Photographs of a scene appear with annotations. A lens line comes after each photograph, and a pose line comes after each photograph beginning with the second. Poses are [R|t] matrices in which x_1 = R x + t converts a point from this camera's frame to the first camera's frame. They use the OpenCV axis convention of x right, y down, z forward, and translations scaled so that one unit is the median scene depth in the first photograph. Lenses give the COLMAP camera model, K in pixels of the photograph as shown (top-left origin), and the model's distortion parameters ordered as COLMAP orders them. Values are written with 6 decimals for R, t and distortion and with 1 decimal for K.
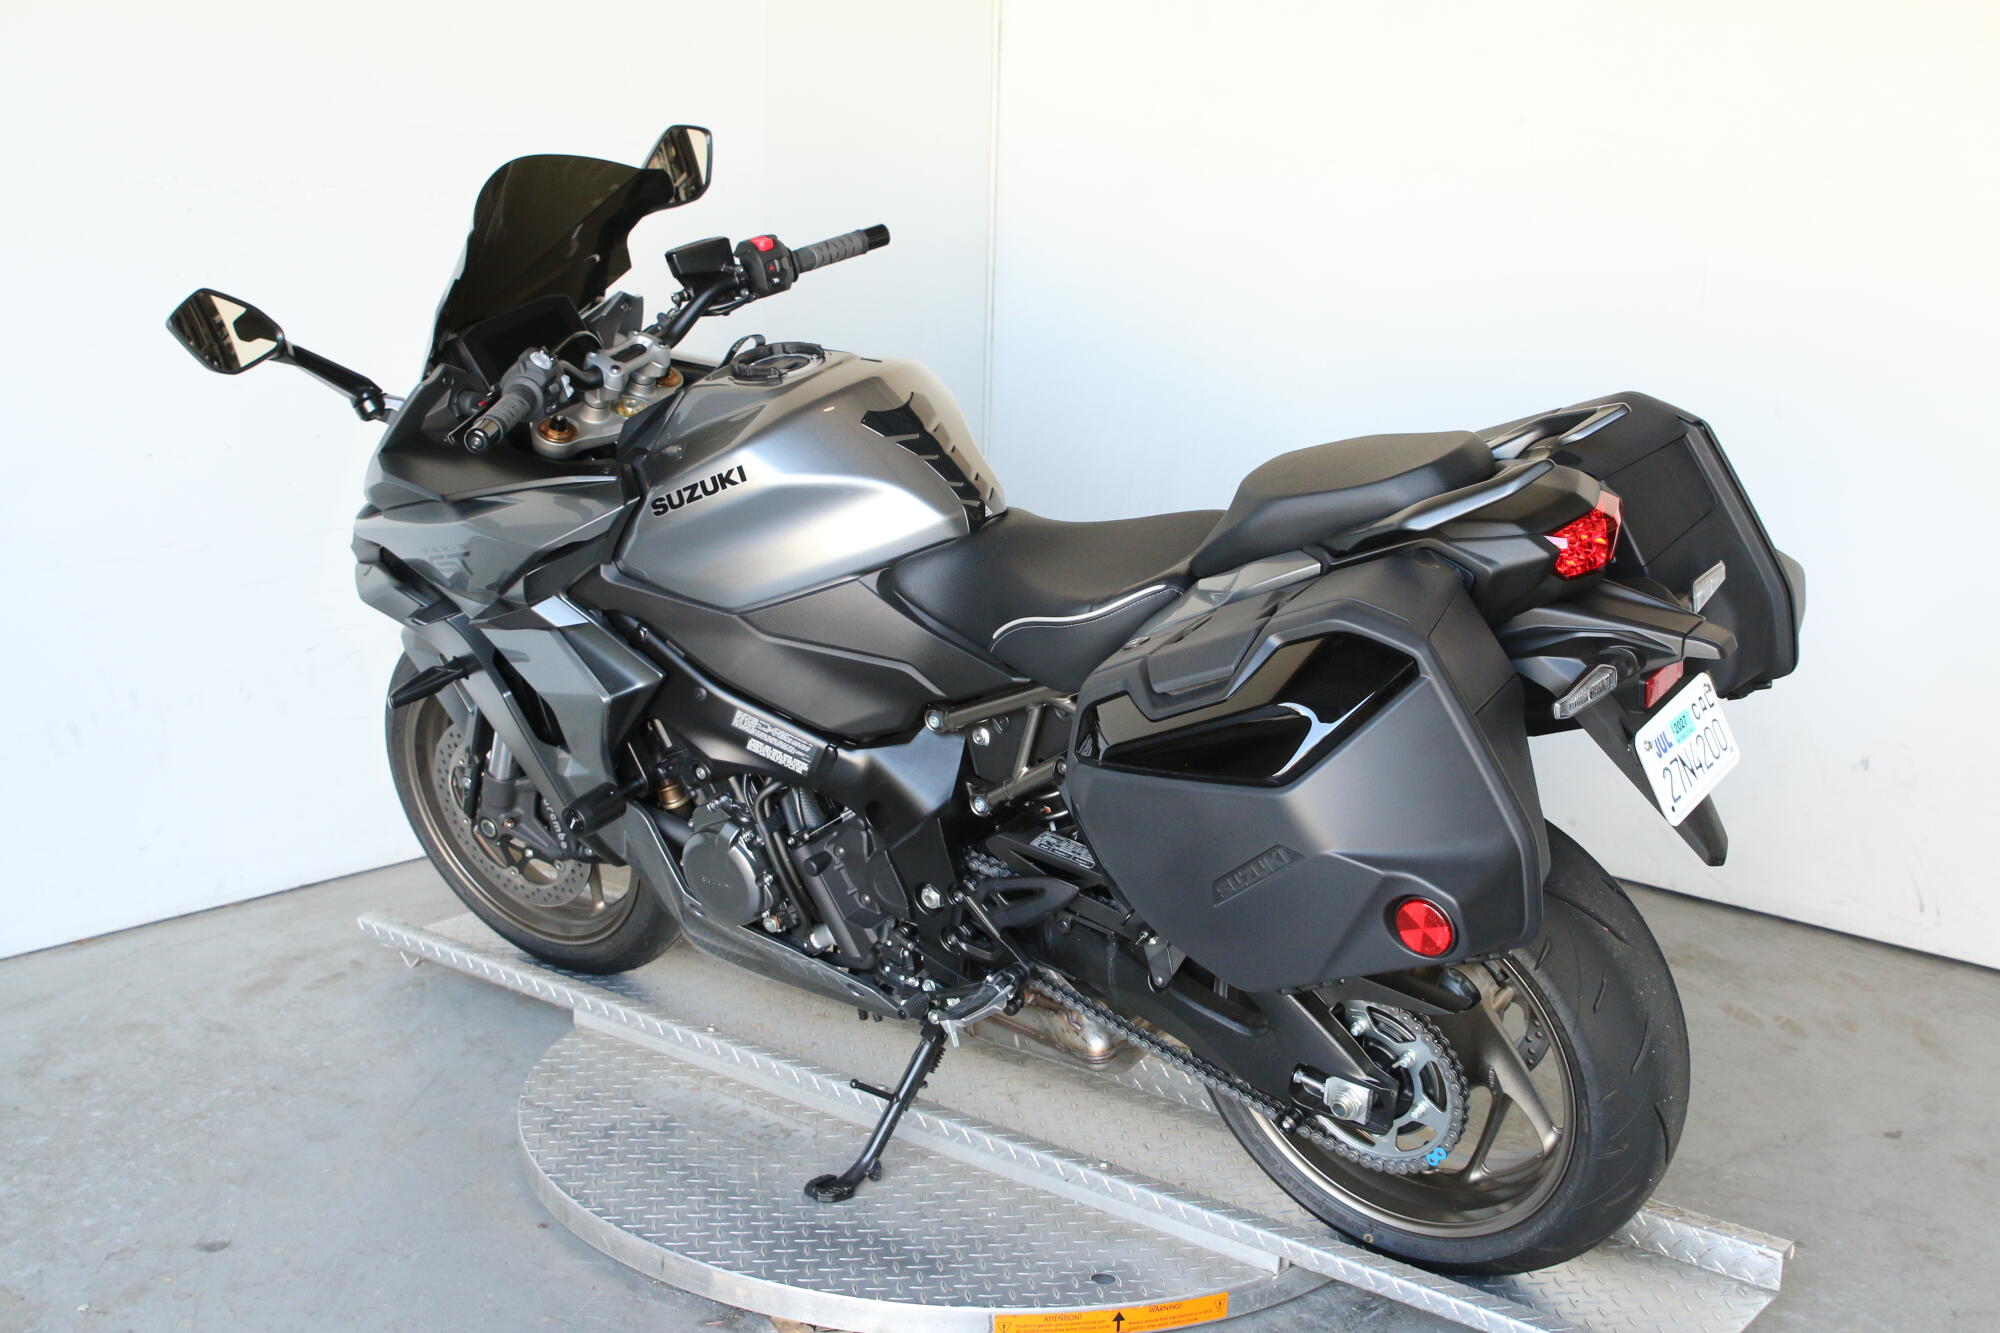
lens RADIAL K [[2609.2, 0, 1000.0], [0, 2609.2, 666.5], [0, 0, 1]] dist [-0.097570, 0.125966]
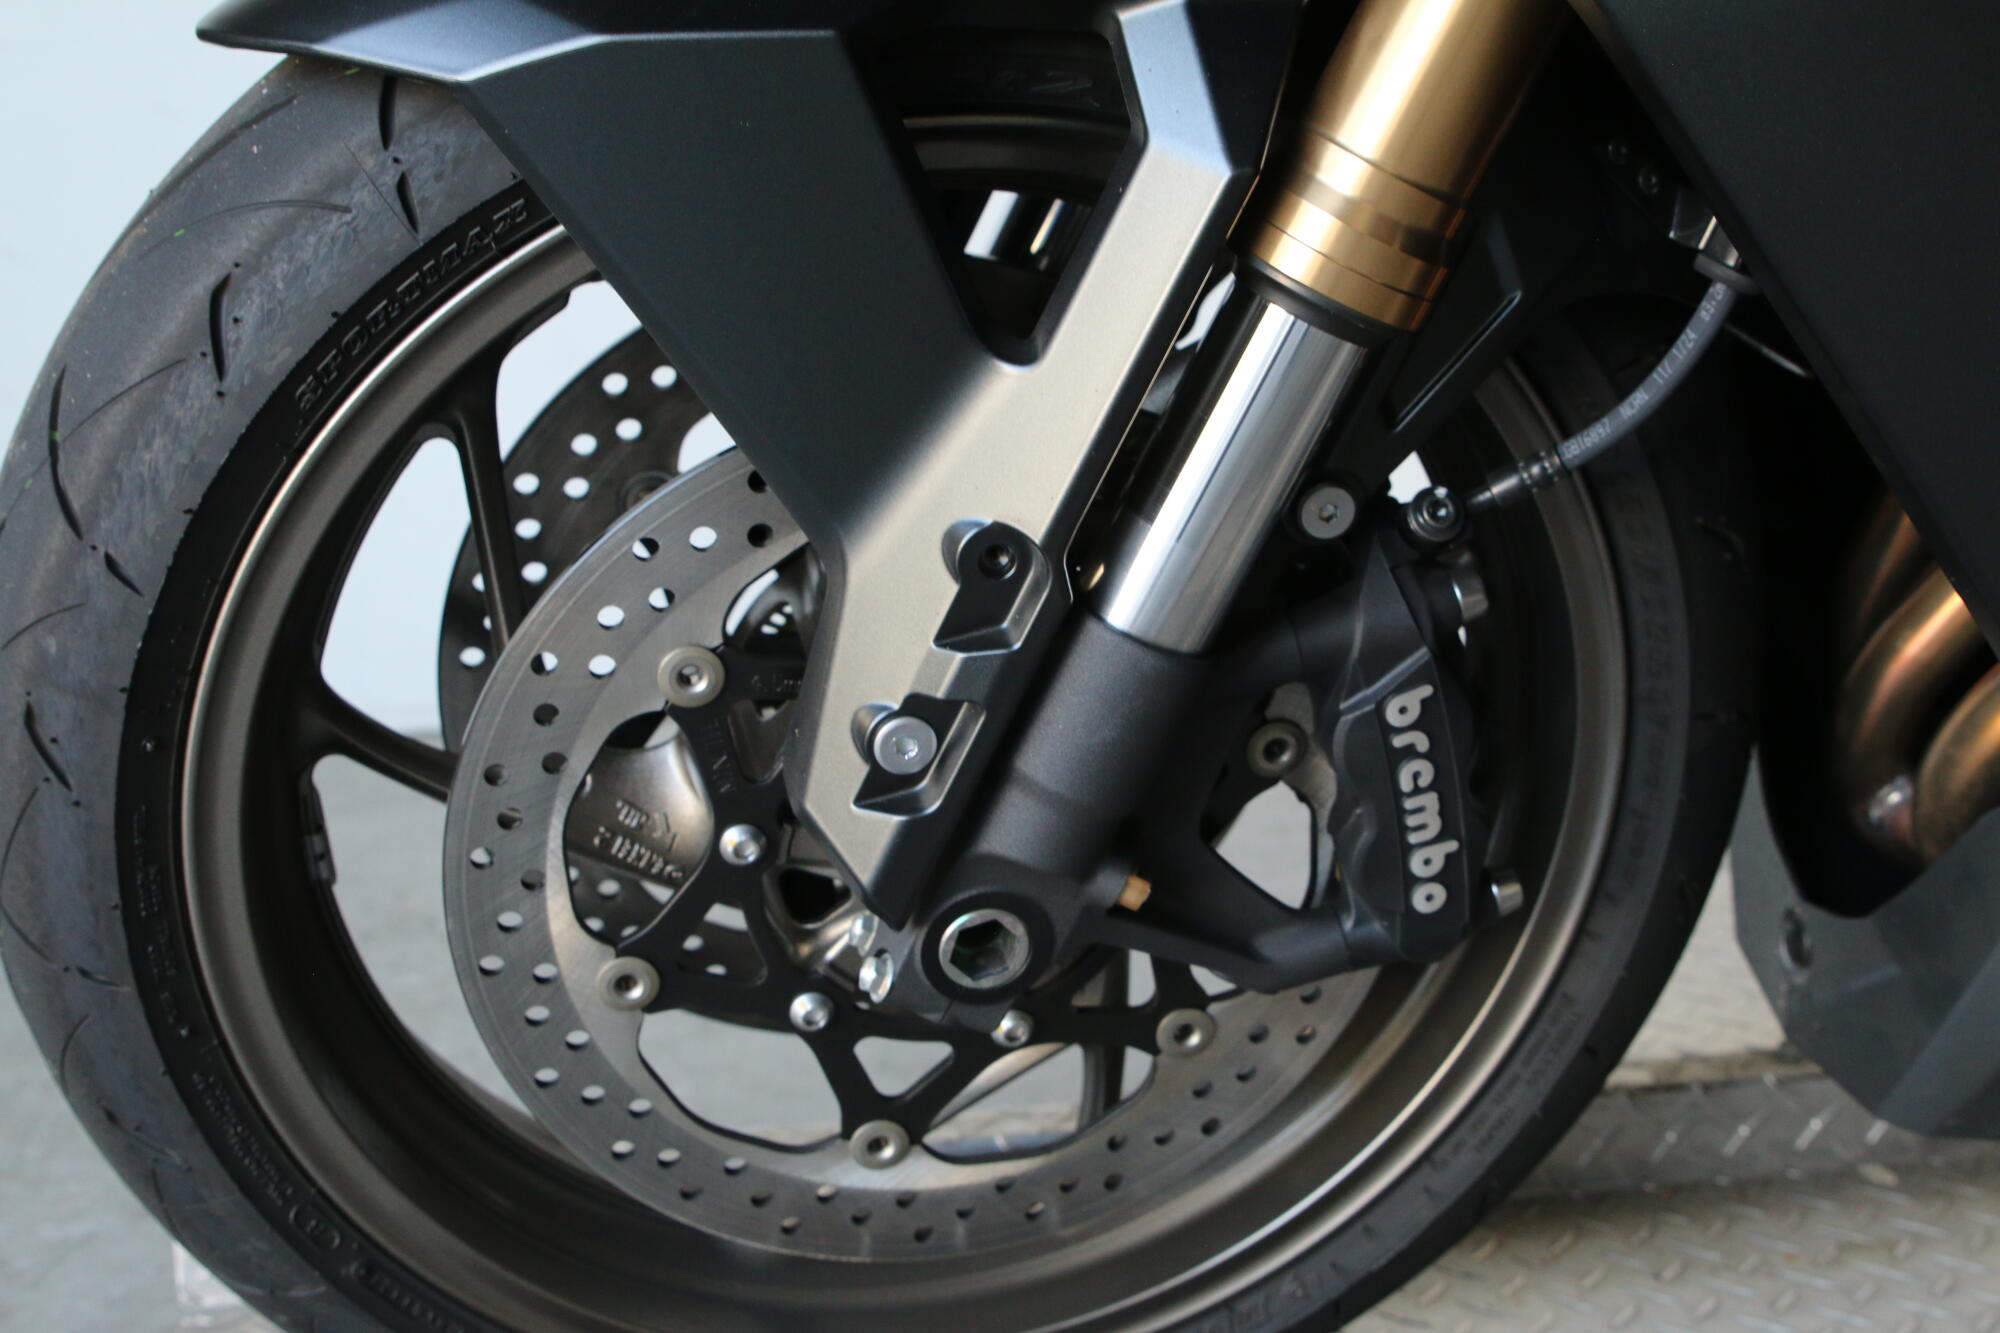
lens RADIAL K [[2513.9, 0, 1000.0], [0, 2513.9, 666.5], [0, 0, 1]] dist [-0.107505, 0.116035]
pose [[0.854100, 0.078215, -0.514194, -0.034517], [-0.092984, 0.995663, -0.002998, 0.111084], [0.511730, 0.050372, 0.857669, 0.624616]]
